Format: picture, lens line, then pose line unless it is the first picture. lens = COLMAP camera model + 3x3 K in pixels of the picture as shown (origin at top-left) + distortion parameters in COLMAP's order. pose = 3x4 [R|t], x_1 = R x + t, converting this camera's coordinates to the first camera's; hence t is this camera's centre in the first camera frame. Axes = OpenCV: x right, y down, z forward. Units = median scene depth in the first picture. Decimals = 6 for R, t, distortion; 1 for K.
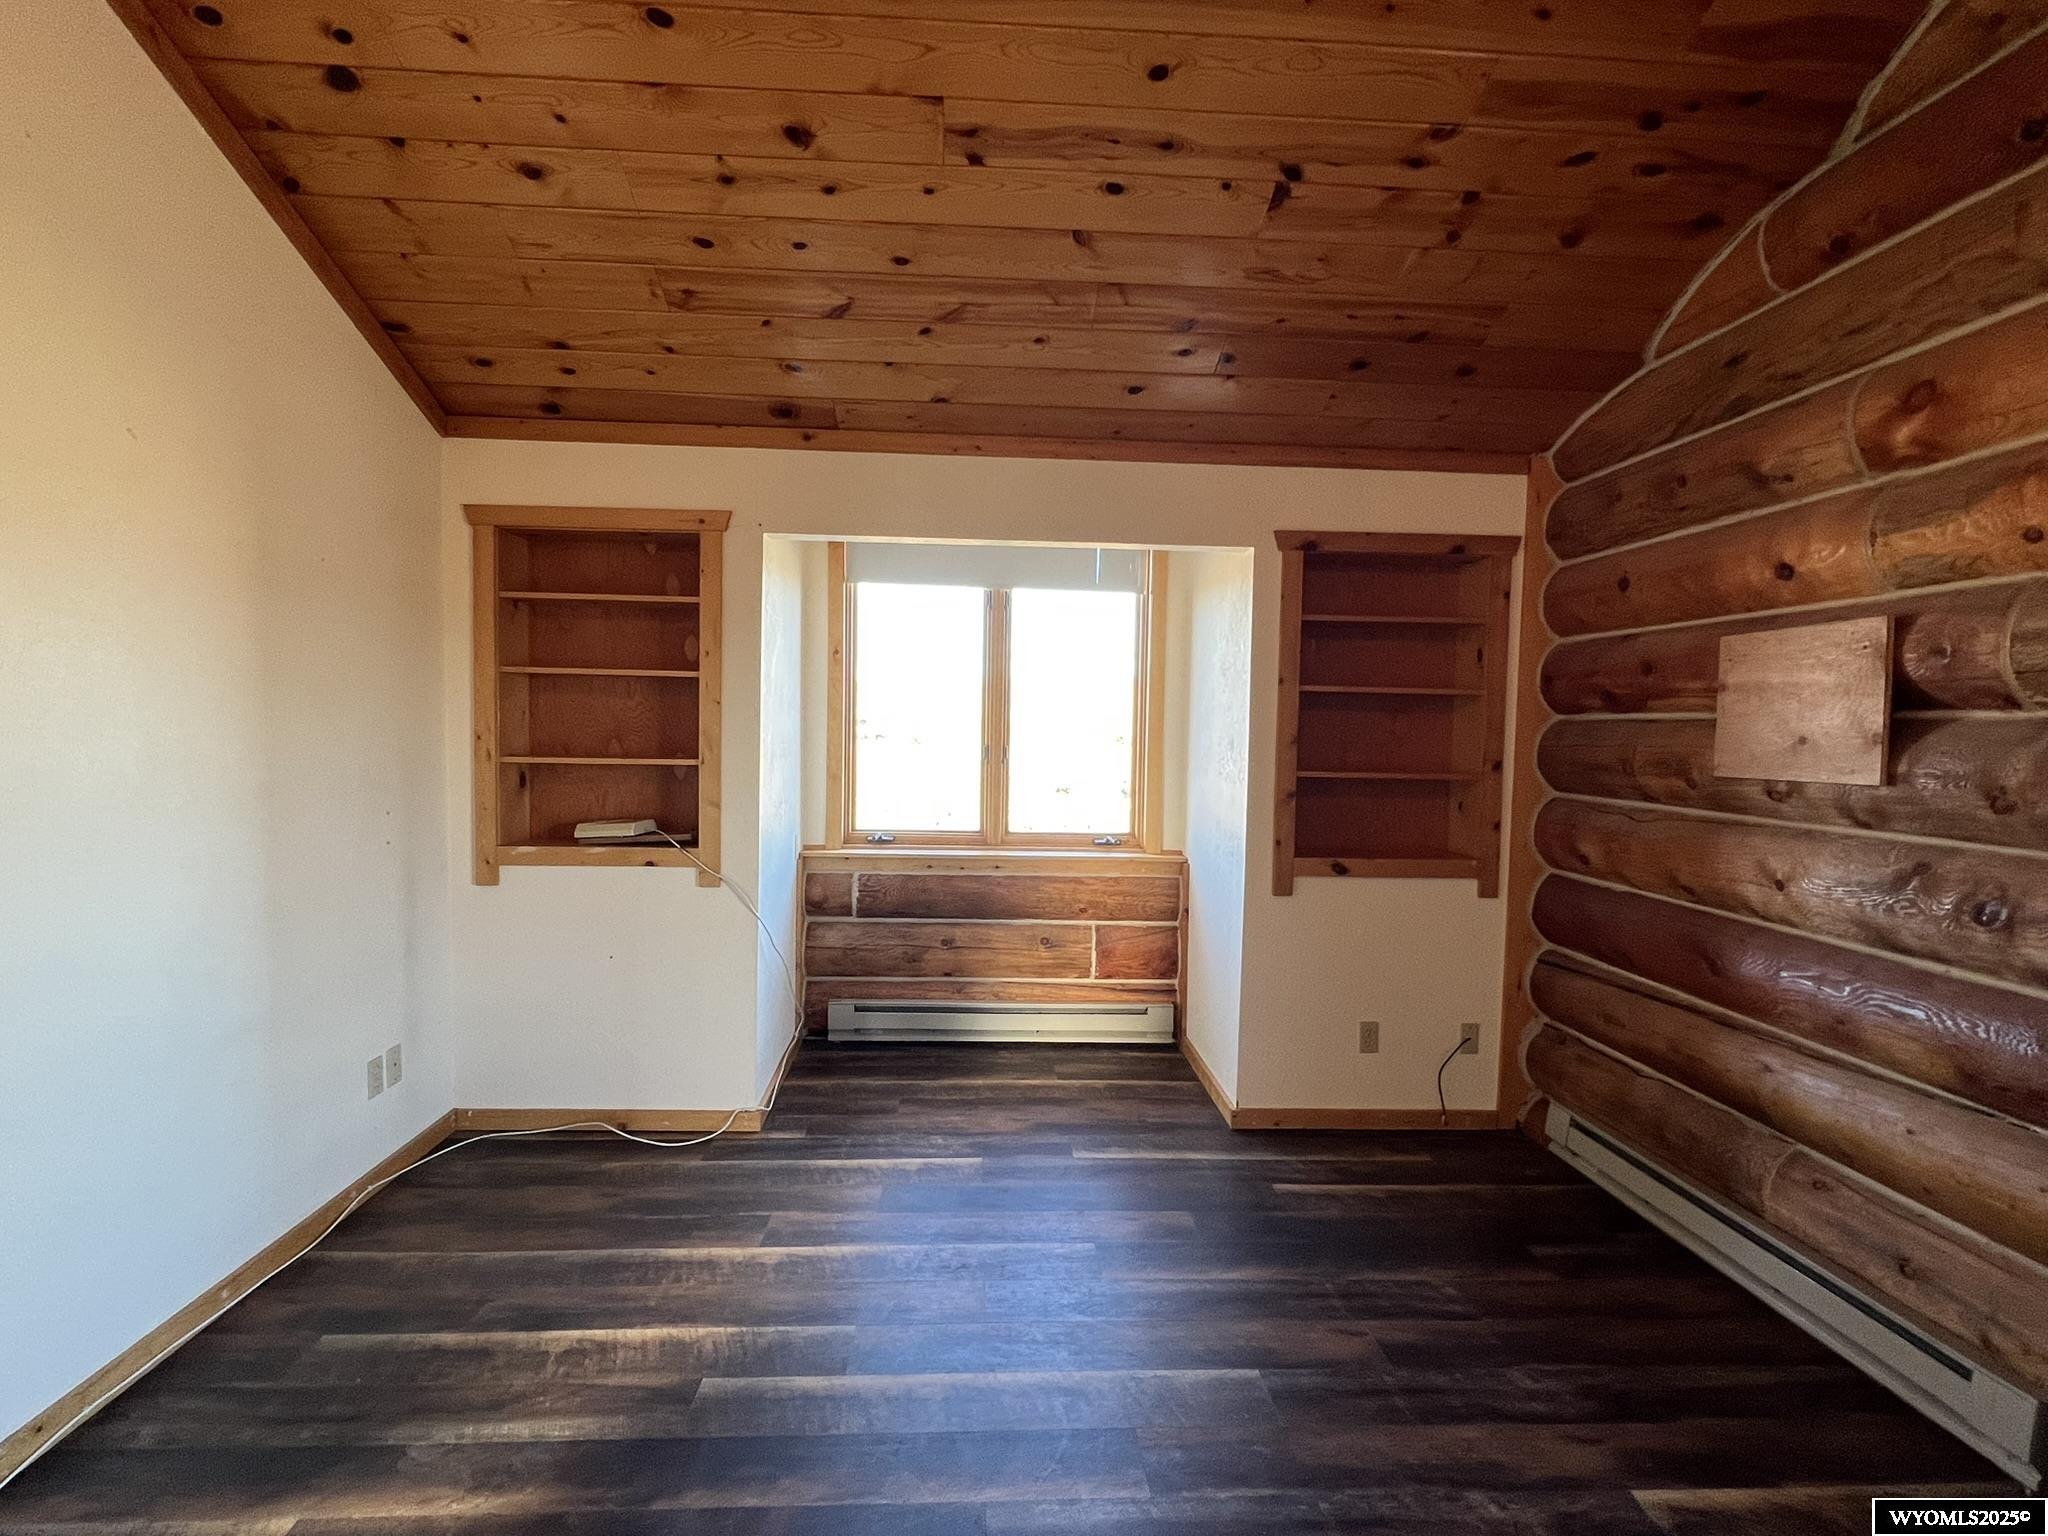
lens RADIAL K [[991.1, 0, 1017.6], [0, 991.1, 773.1], [0, 0, 1]] dist [0.000267, -0.000137]
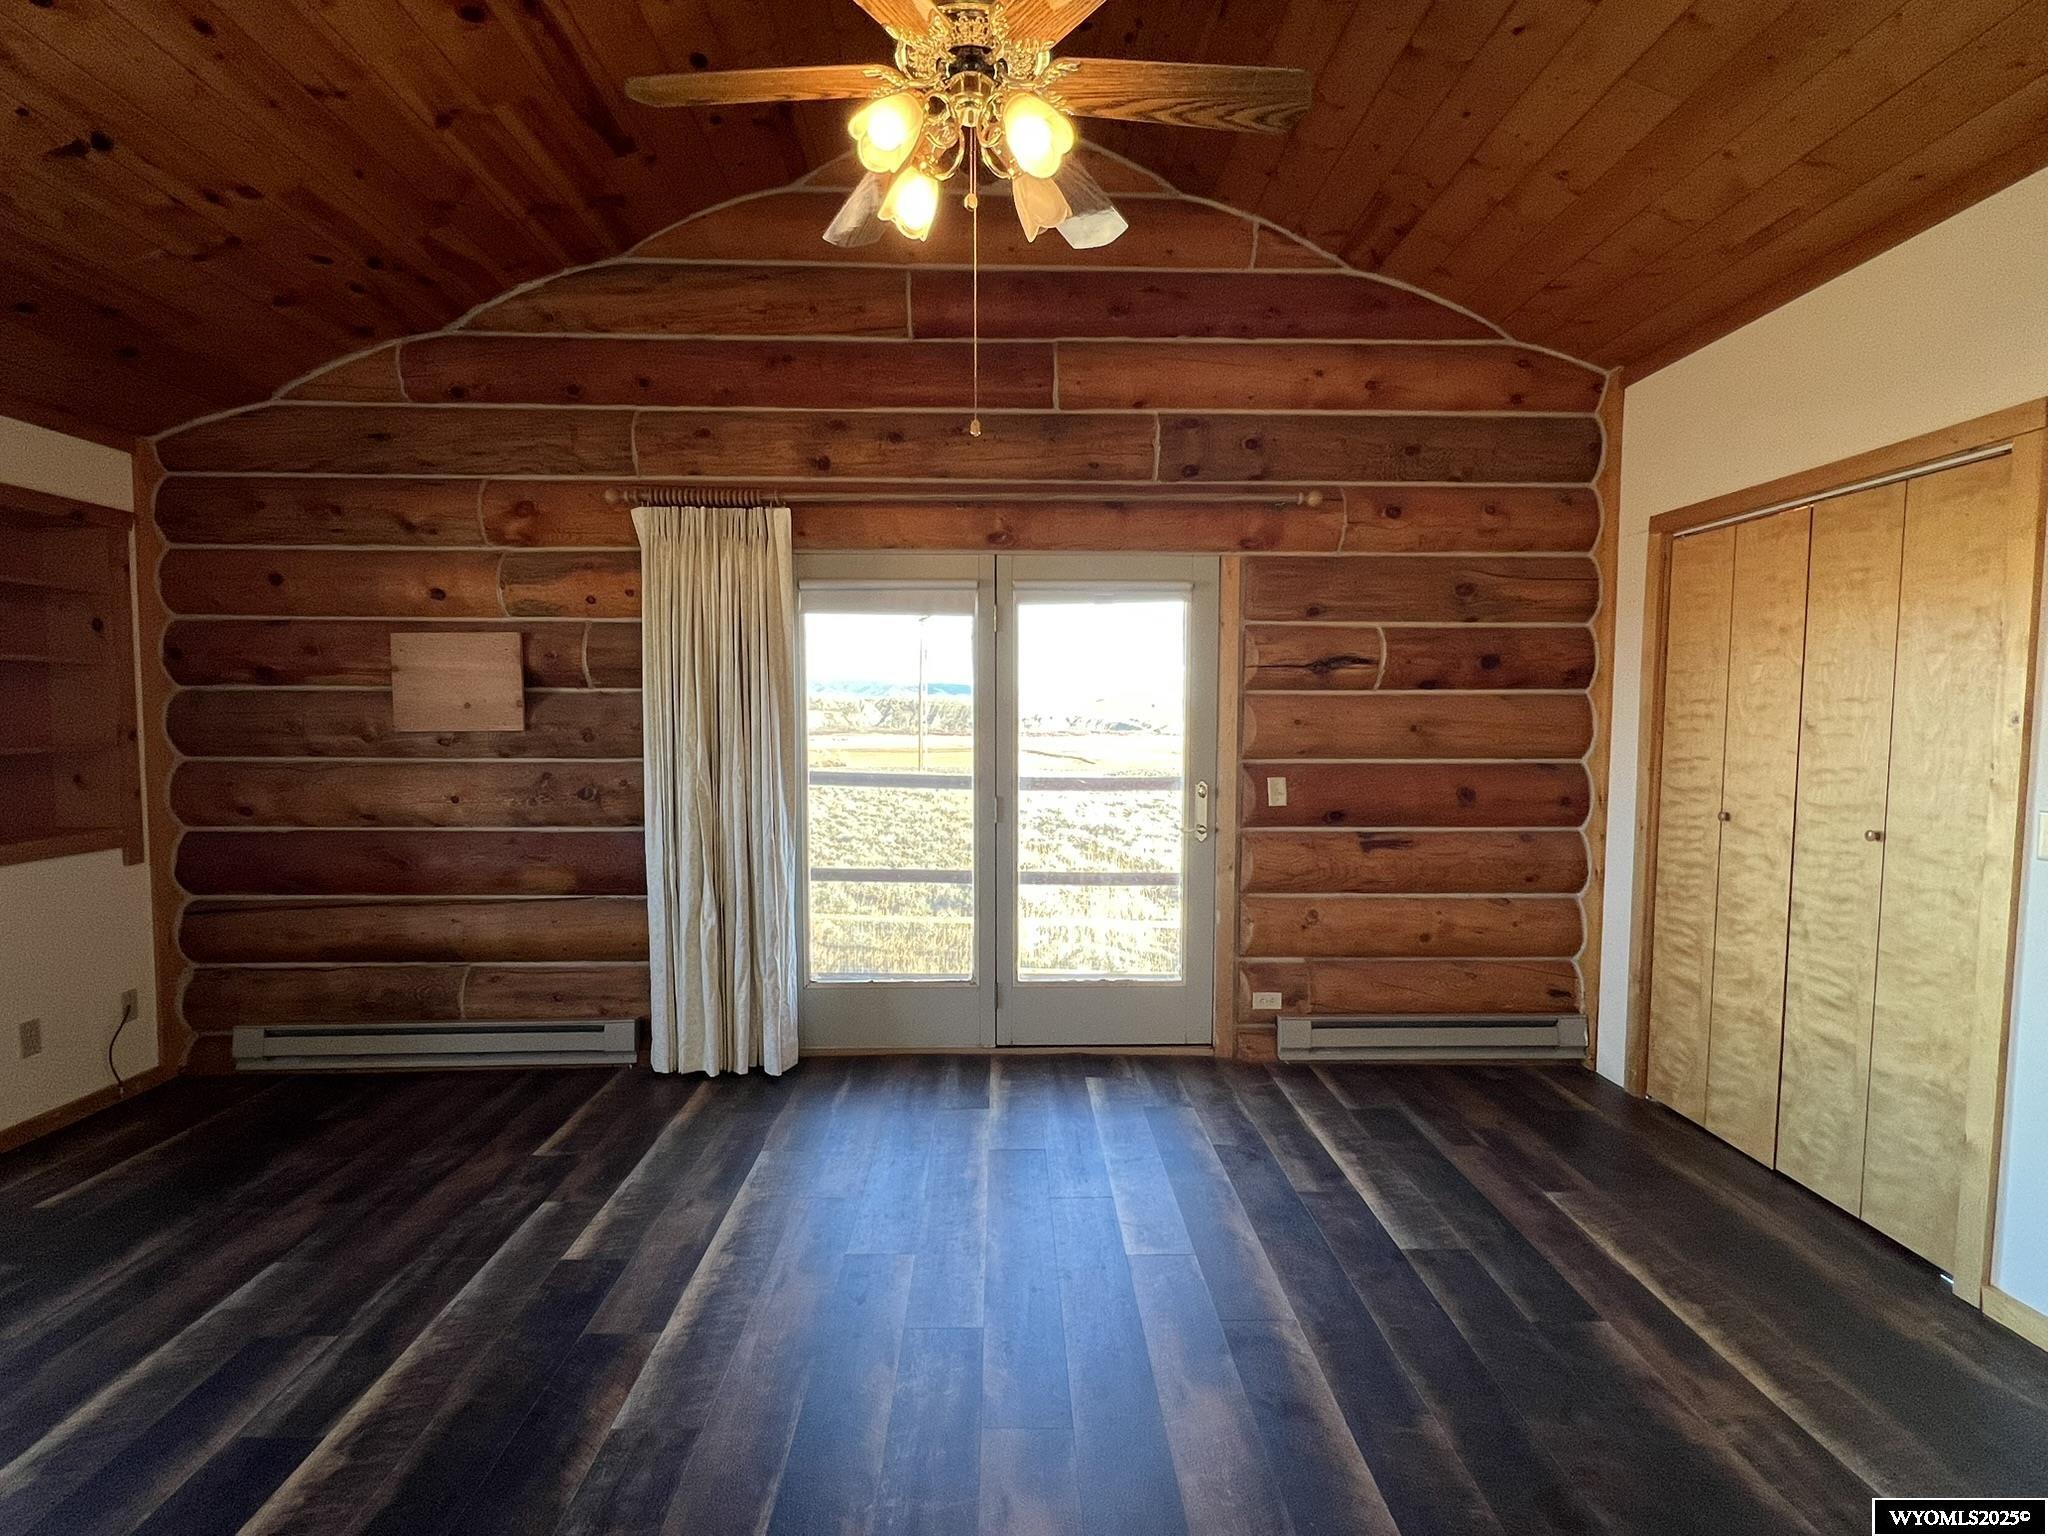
lens RADIAL K [[991.1, 0, 1017.6], [0, 991.1, 773.1], [0, 0, 1]] dist [0.000267, -0.000137]
pose [[0.034233, -0.081167, 0.996112, -0.671757], [0.046031, 0.995767, 0.079557, -0.009640], [-0.998353, 0.043129, 0.037825, 0.062753]]
